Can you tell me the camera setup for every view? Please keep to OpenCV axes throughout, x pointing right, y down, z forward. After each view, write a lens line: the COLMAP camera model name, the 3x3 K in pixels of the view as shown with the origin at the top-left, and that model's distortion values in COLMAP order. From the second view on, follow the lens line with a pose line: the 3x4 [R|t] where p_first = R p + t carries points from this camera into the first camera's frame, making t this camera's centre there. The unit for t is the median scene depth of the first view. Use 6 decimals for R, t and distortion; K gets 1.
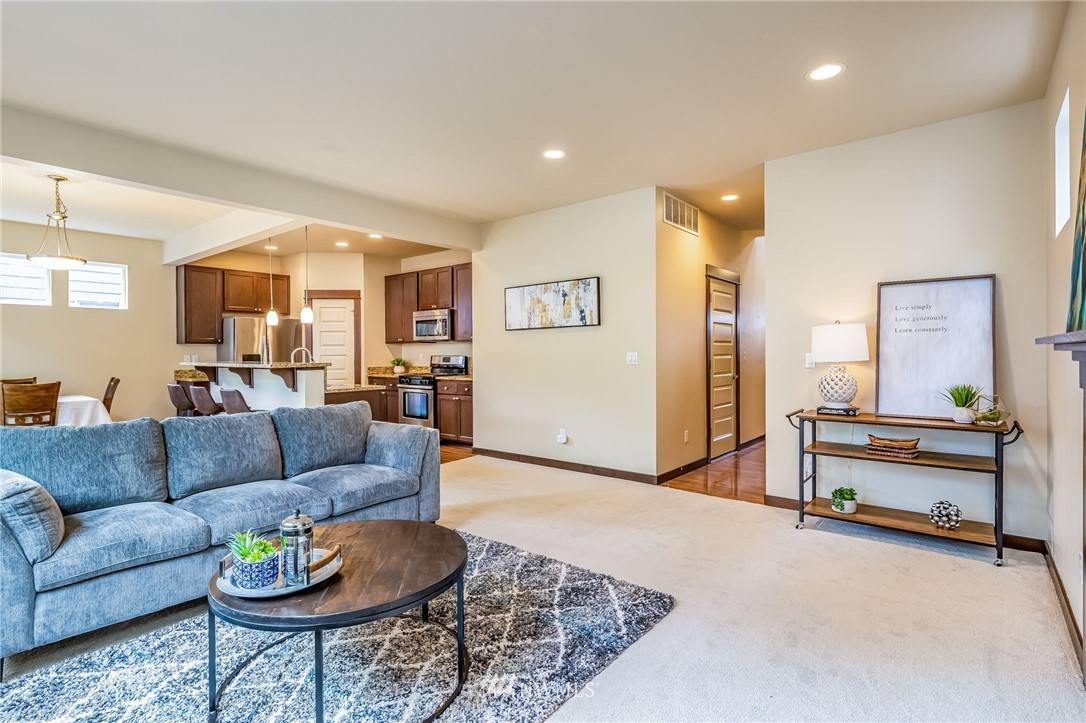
lens RADIAL K [[526.7, 0, 545.6], [0, 526.7, 353.9], [0, 0, 1]] dist [0.003127, 0.000316]
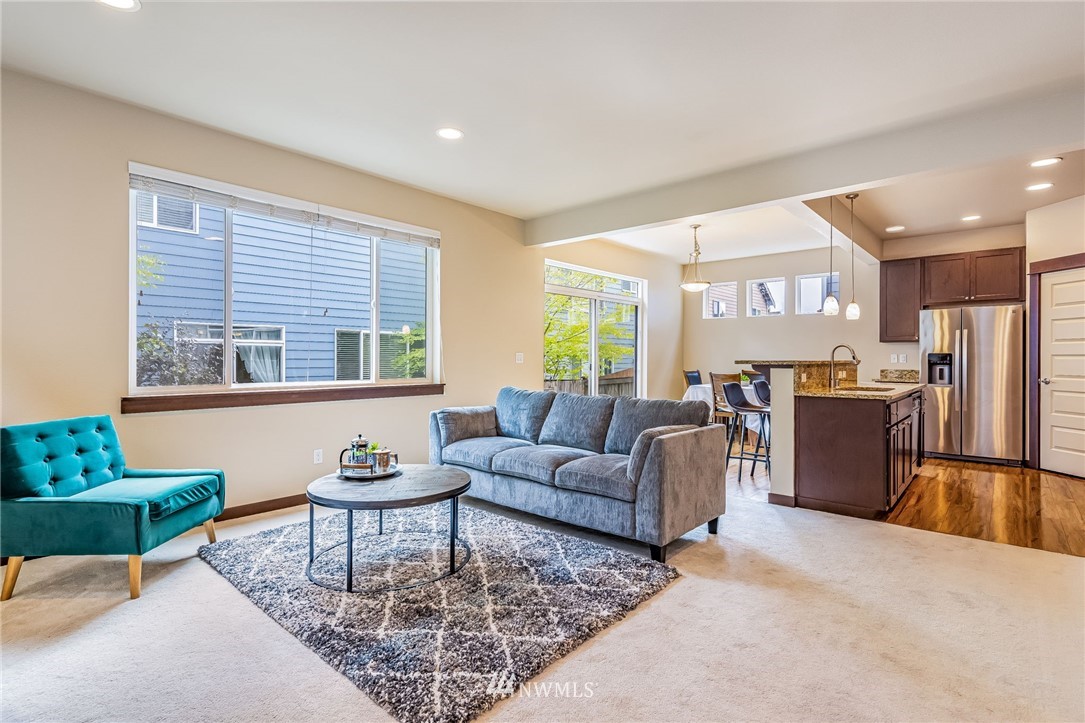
lens RADIAL K [[526.2, 0, 545.1], [0, 526.2, 353.9], [0, 0, 1]] dist [0.003127, 0.000316]
pose [[-0.040860, 0.000844, -0.999165, 0.612820], [-0.006429, 0.999979, 0.001108, 0.009868], [0.999144, 0.006469, -0.040854, 0.819693]]
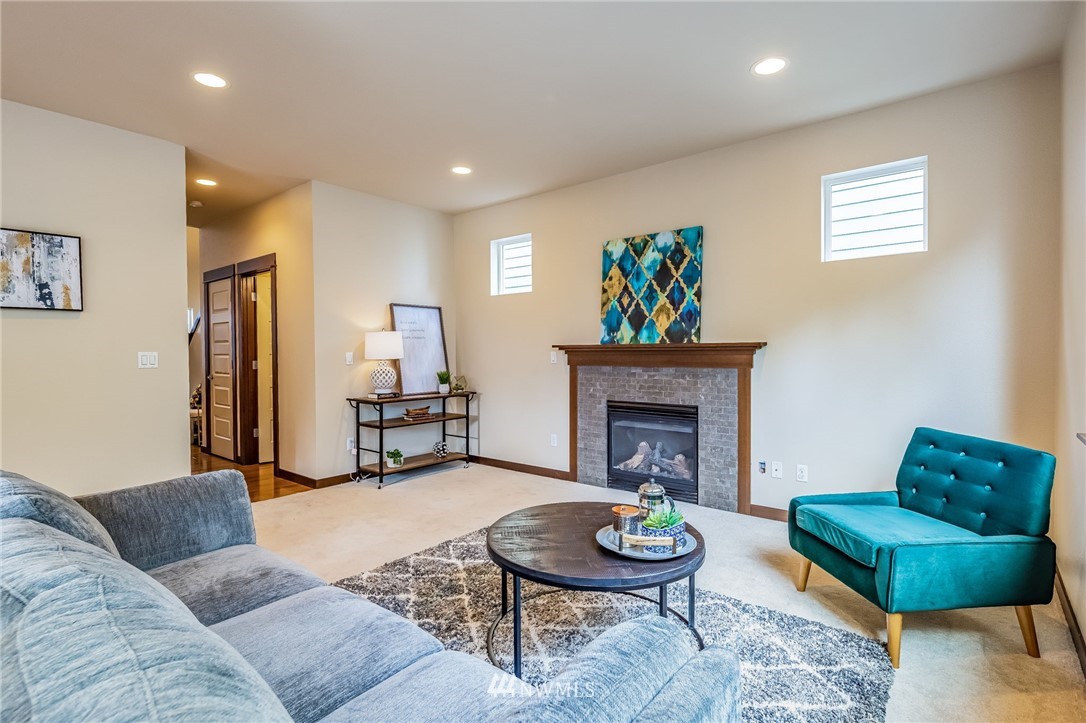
lens RADIAL K [[526.7, 0, 545.6], [0, 526.7, 353.9], [0, 0, 1]] dist [0.003127, 0.000316]
pose [[0.004067, -0.002021, 0.999990, -0.813673], [0.005886, 0.999981, 0.001997, 0.002666], [-0.999974, 0.005878, 0.004079, 0.599070]]
